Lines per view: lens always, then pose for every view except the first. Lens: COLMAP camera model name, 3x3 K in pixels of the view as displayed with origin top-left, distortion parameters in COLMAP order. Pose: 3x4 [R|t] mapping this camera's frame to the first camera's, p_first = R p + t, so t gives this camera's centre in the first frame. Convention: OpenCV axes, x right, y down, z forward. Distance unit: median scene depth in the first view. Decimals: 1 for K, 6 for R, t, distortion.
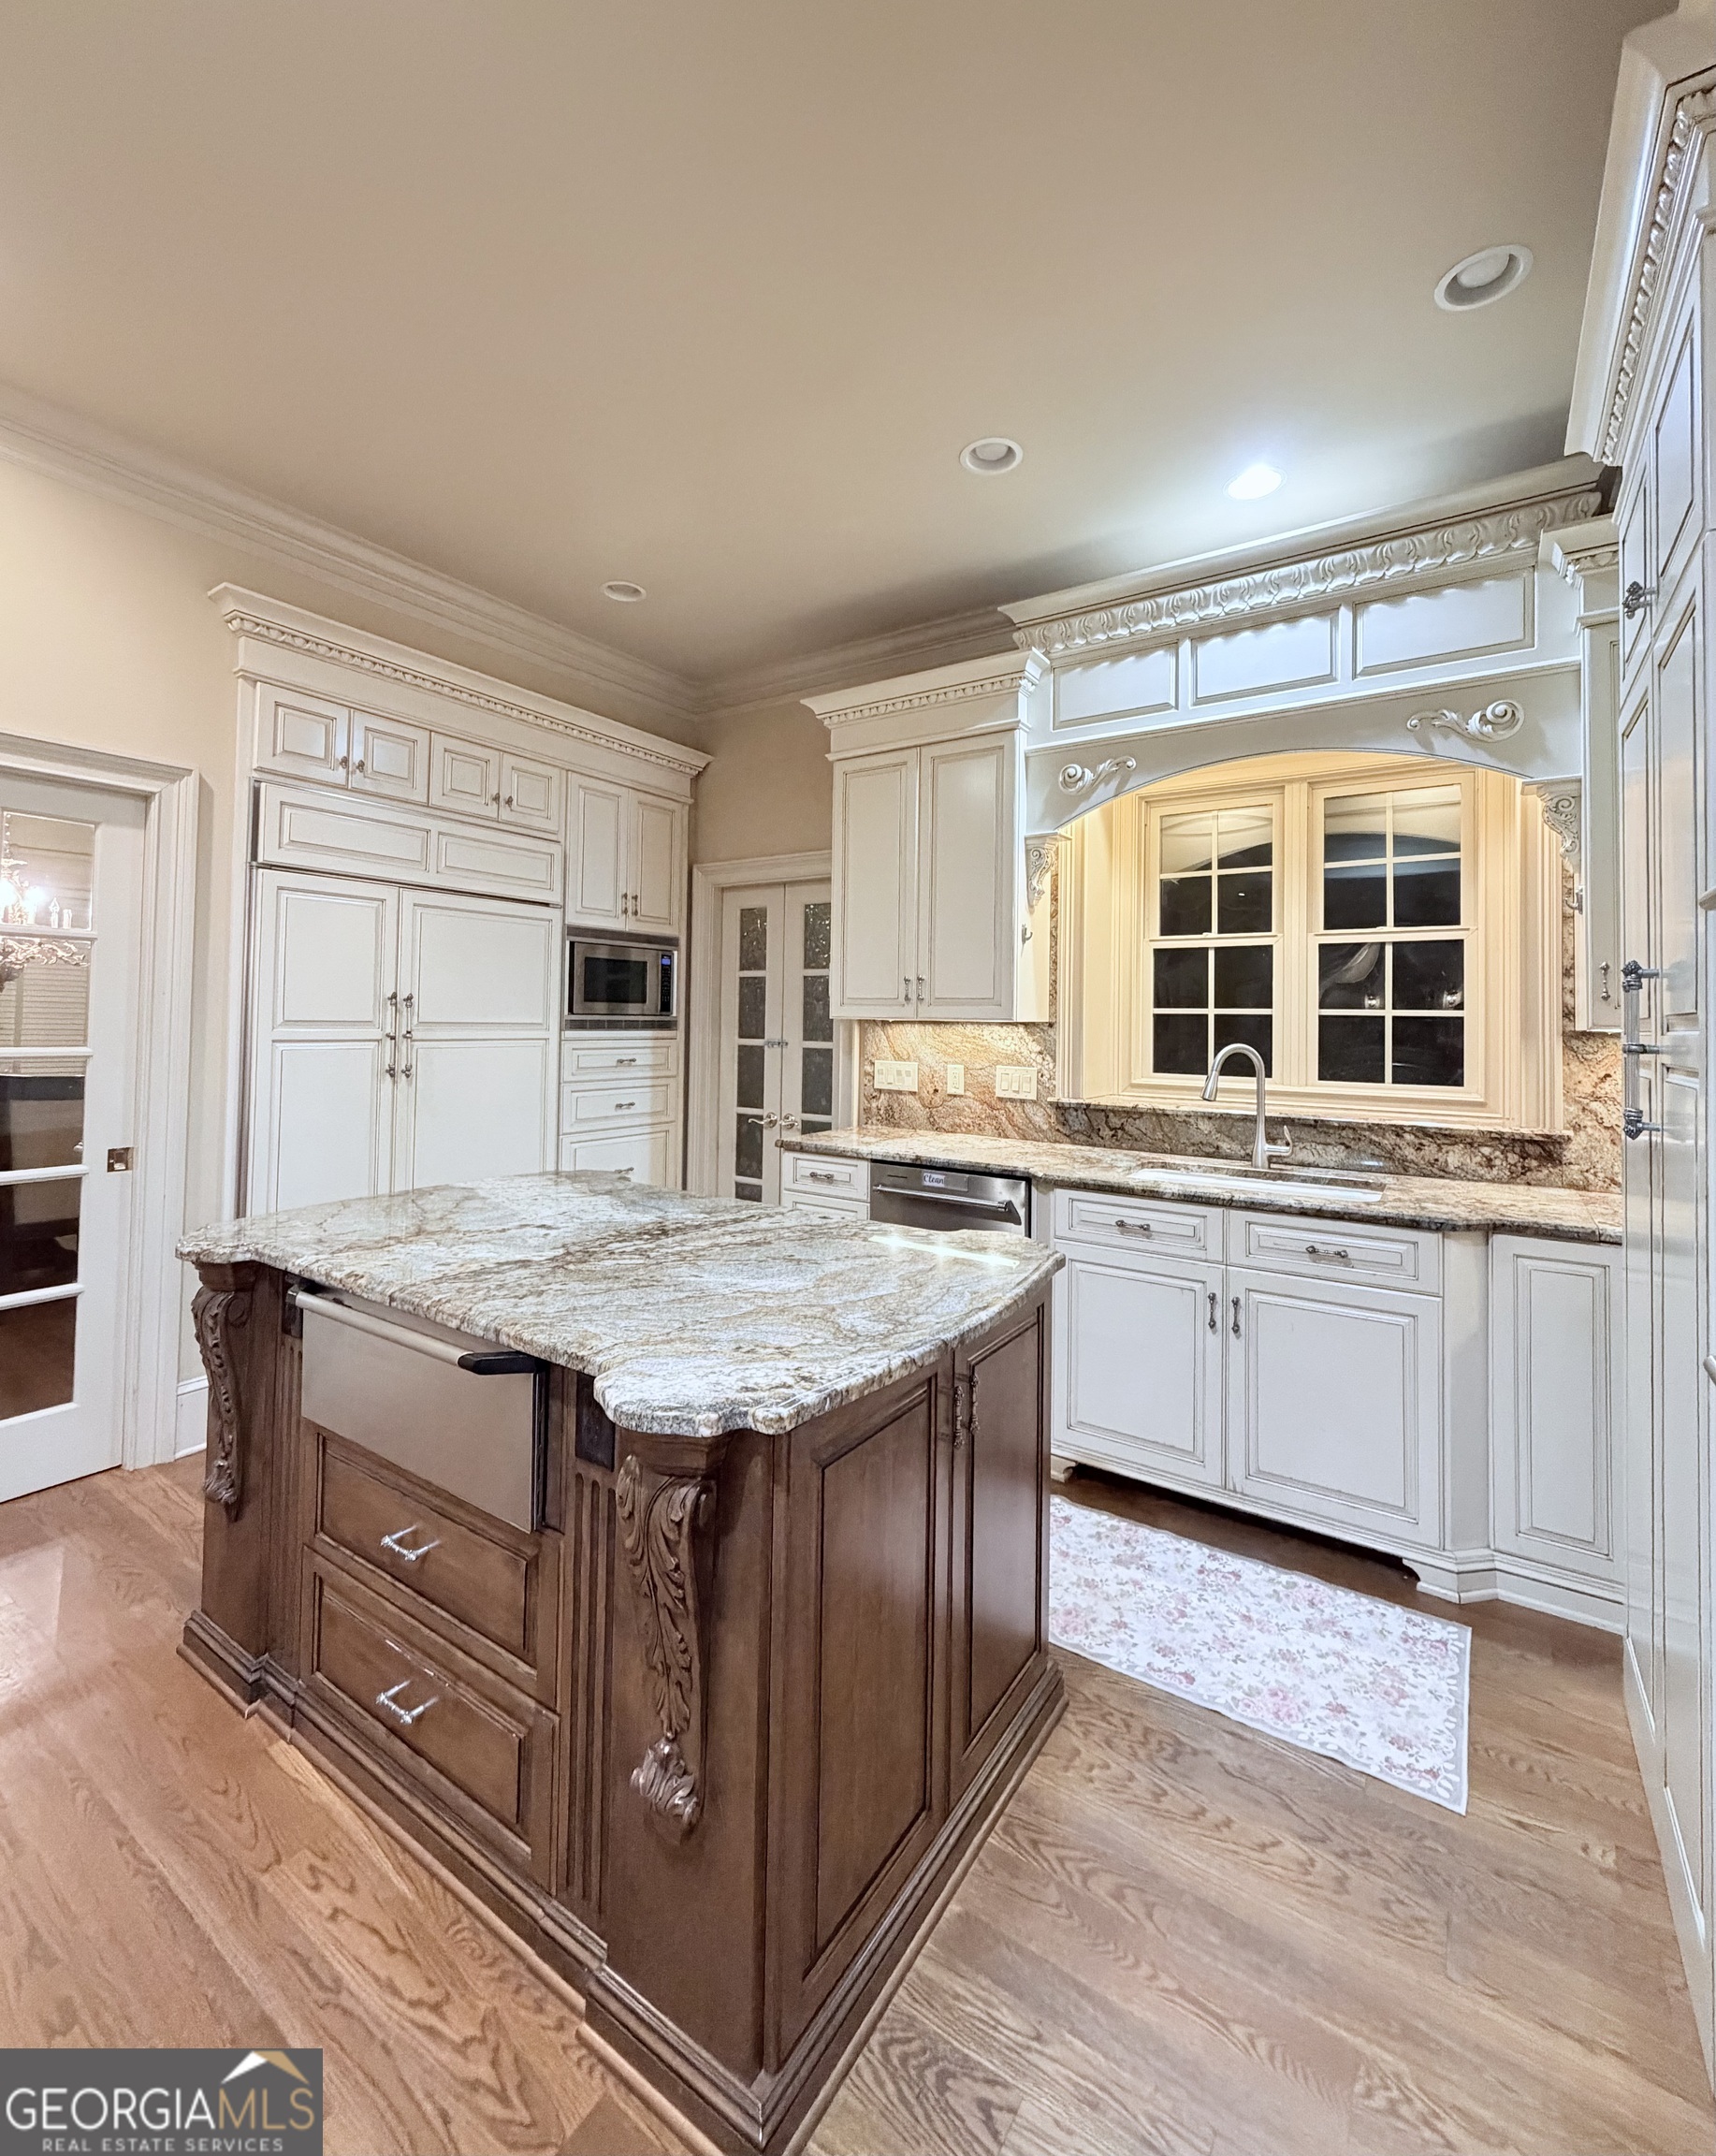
lens RADIAL K [[915.2, 0, 853.0], [0, 915.2, 996.8], [0, 0, 1]] dist [-0.003149, -0.000098]
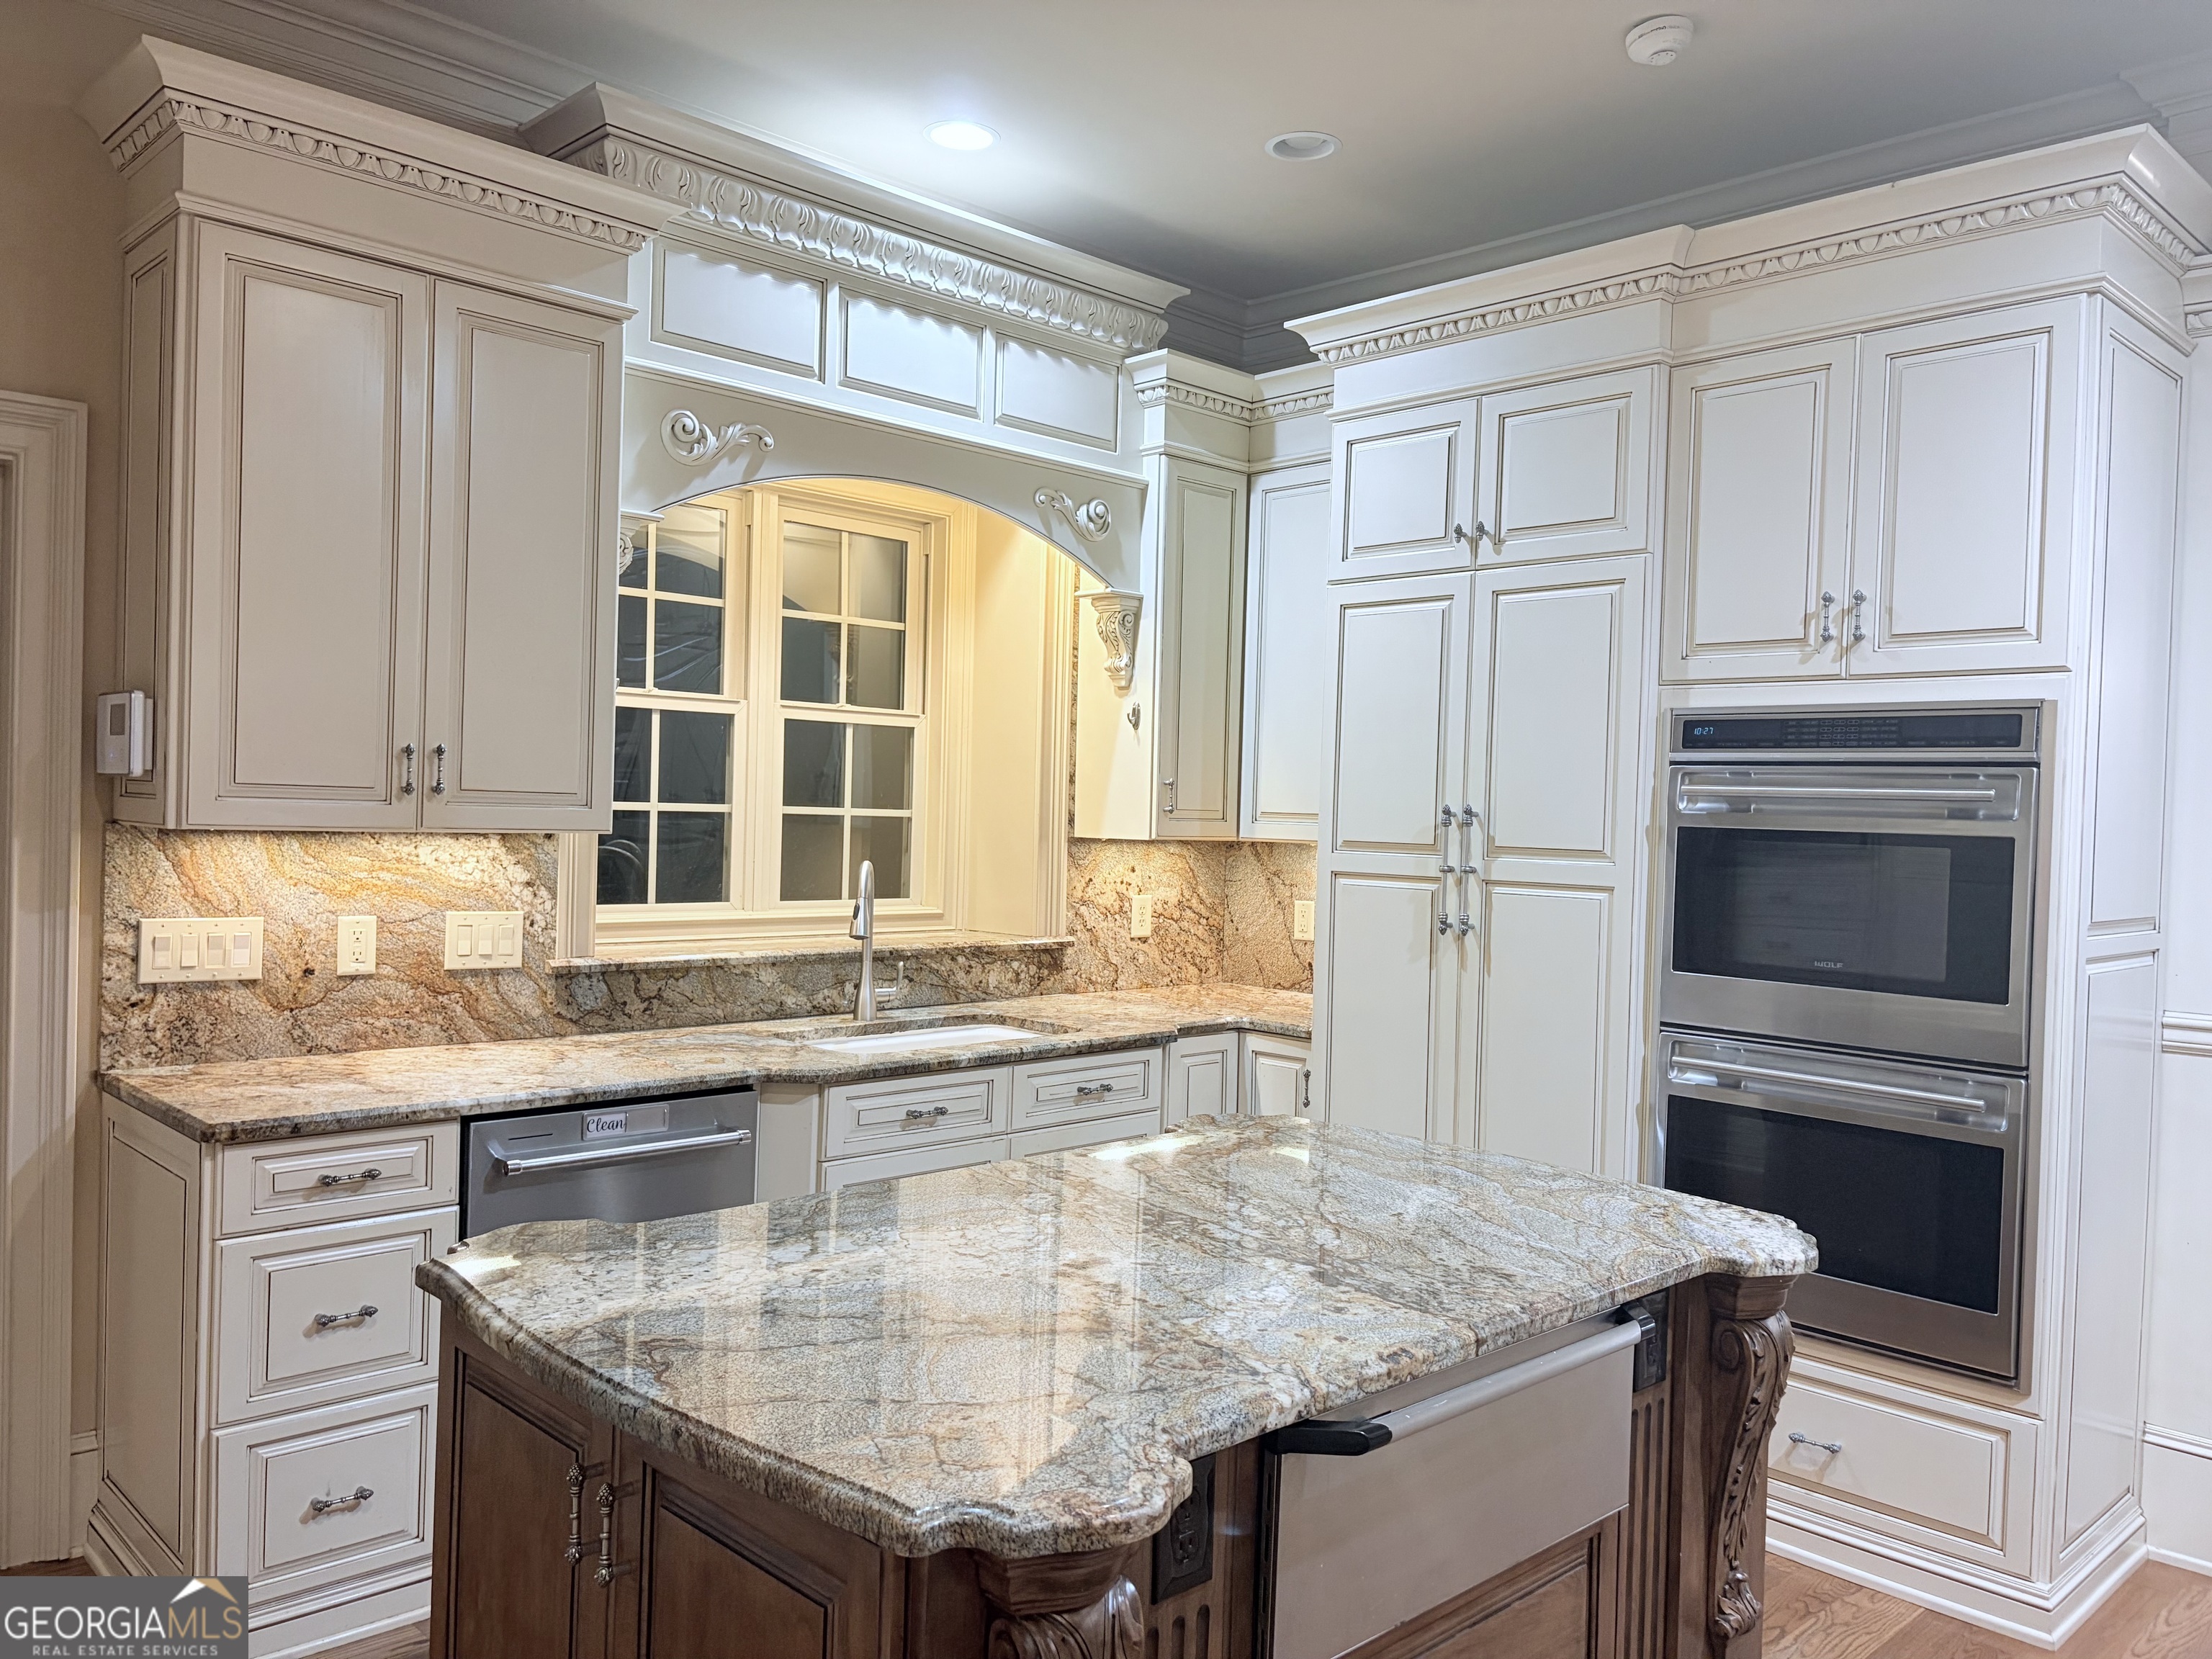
lens RADIAL K [[1651.2, 0, 1096.5], [0, 1651.2, 838.5], [0, 0, 1]] dist [0.051416, -0.061514]
pose [[0.211457, -0.028927, 0.976959, -0.791346], [-0.050684, 0.997893, 0.040517, -0.028571], [-0.976072, -0.058083, 0.209545, 0.482912]]
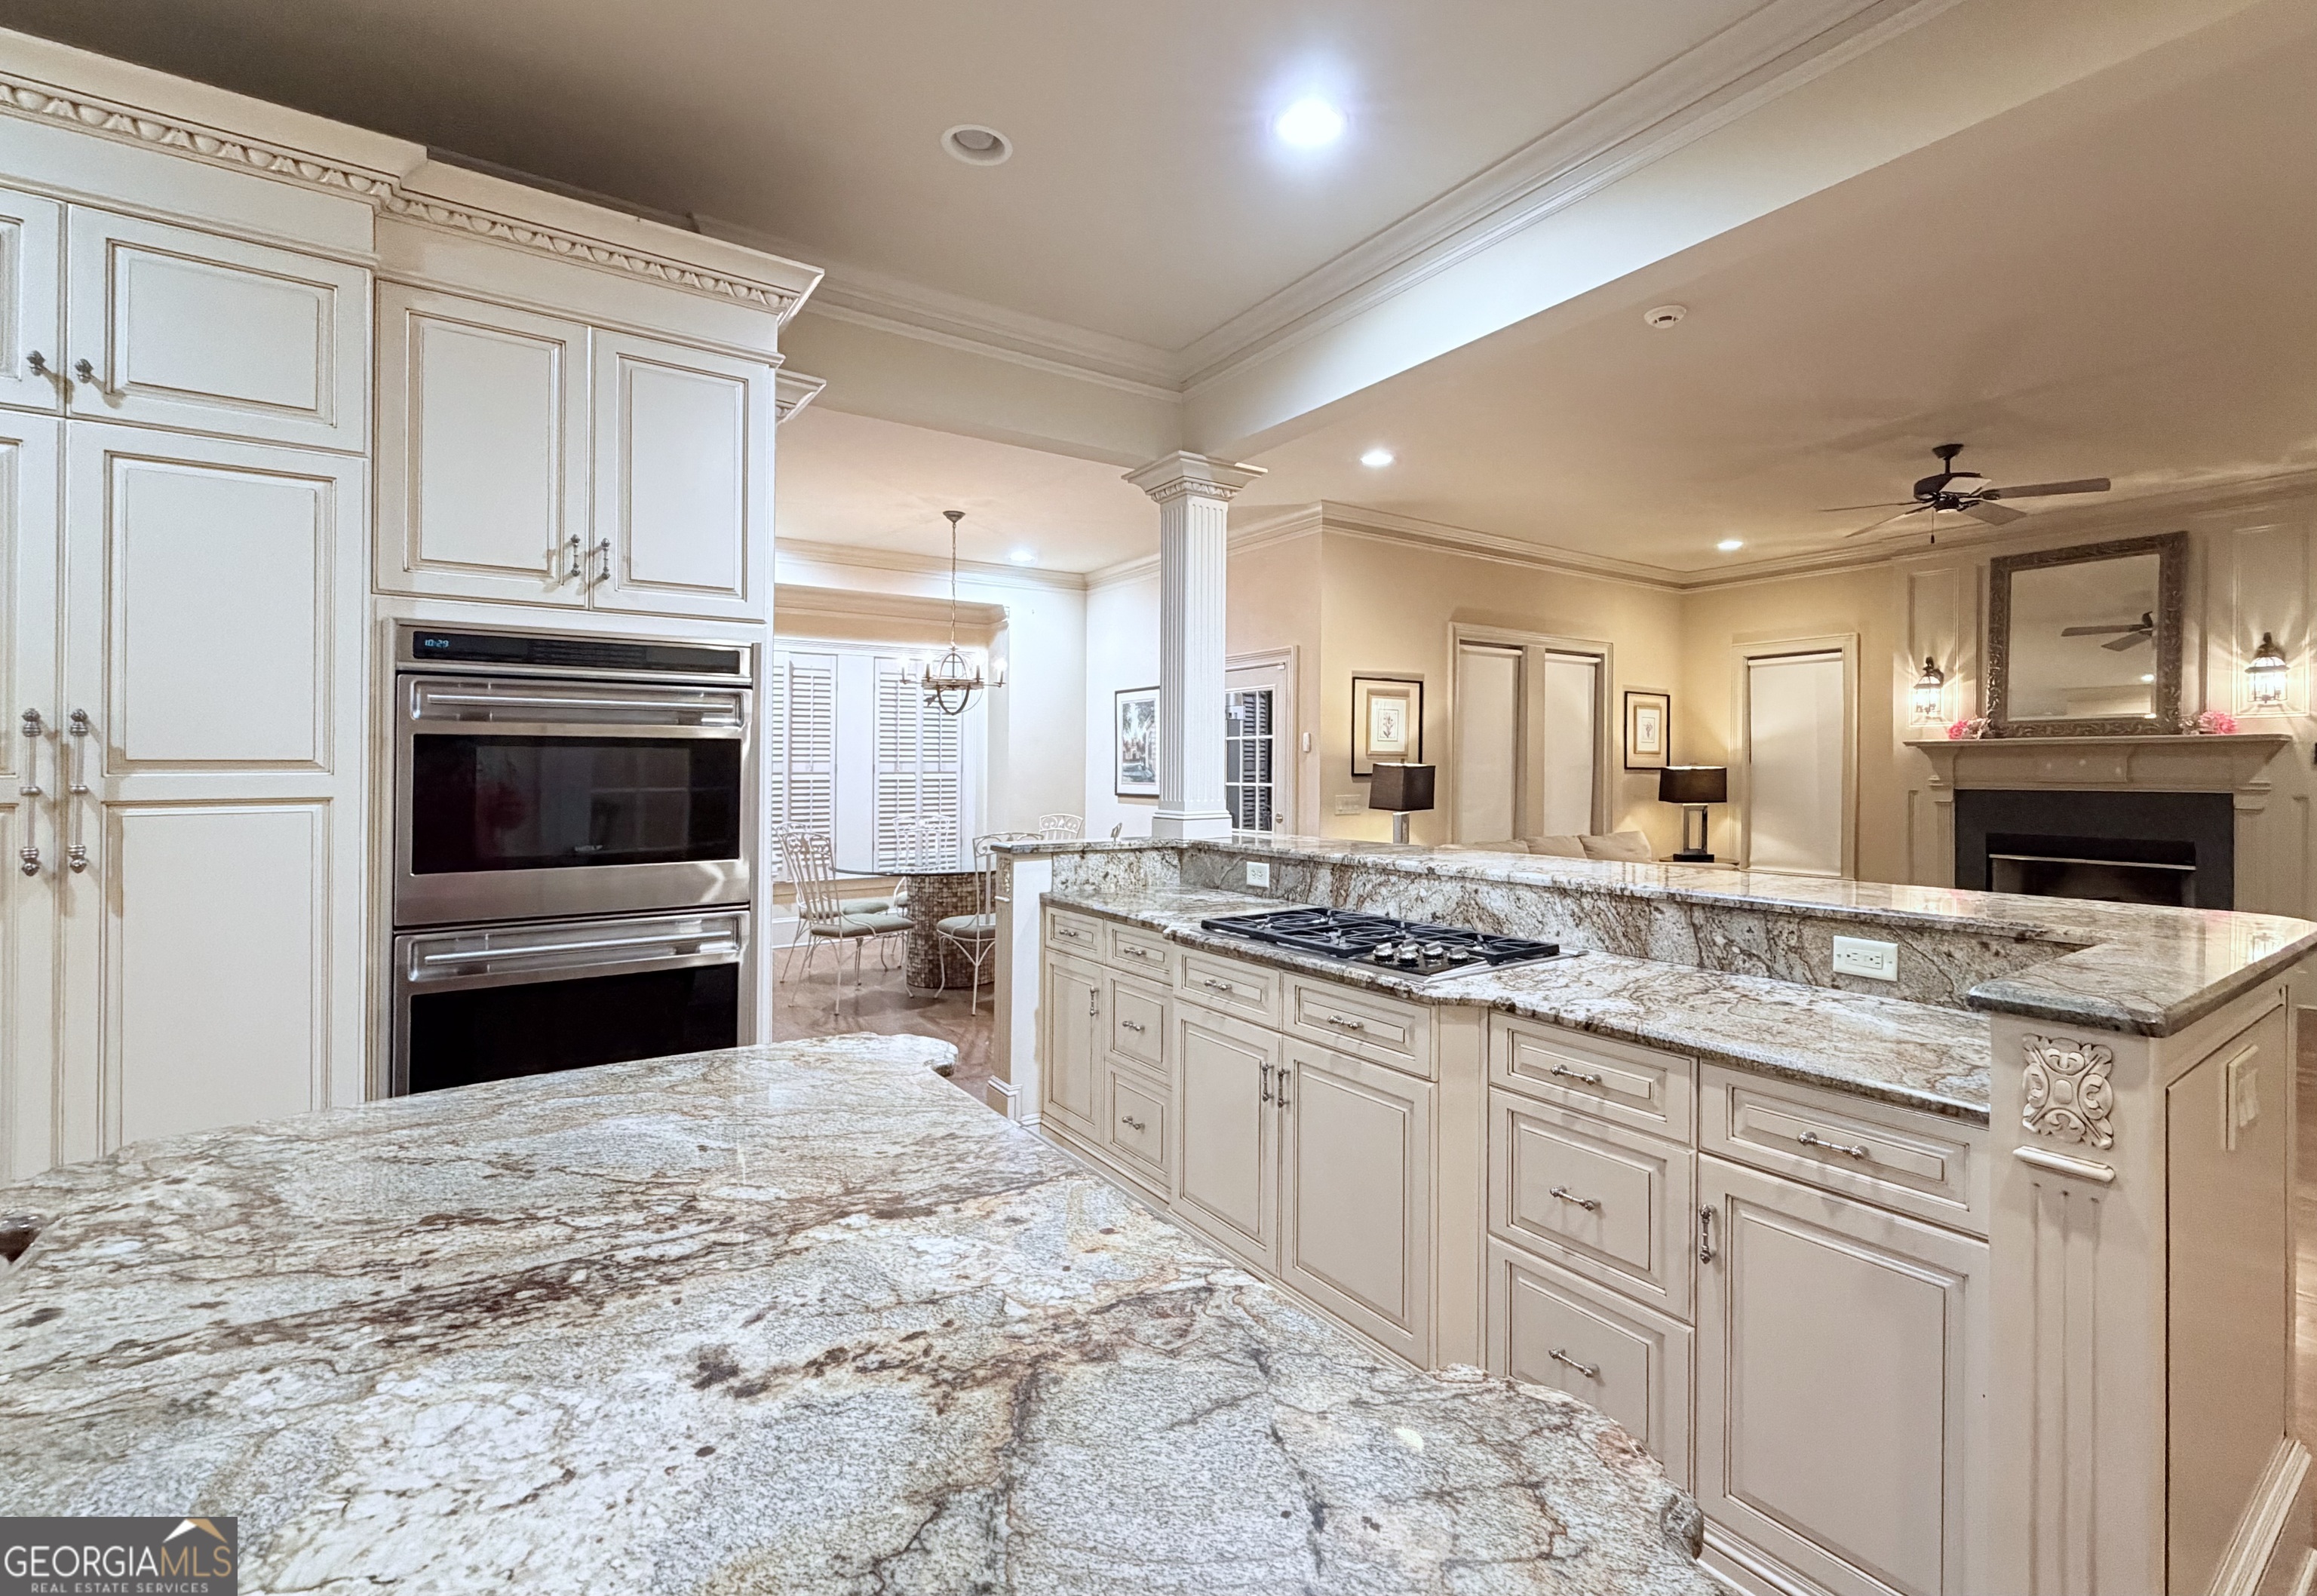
lens RADIAL K [[1019.9, 0, 1221.5], [0, 1019.9, 773.1], [0, 0, 1]] dist [0.001437, -0.000976]
pose [[-0.939560, -0.016797, 0.341972, -0.398469], [-0.022348, 0.999675, -0.012299, 0.010252], [-0.341654, -0.019198, -0.939630, 0.795893]]
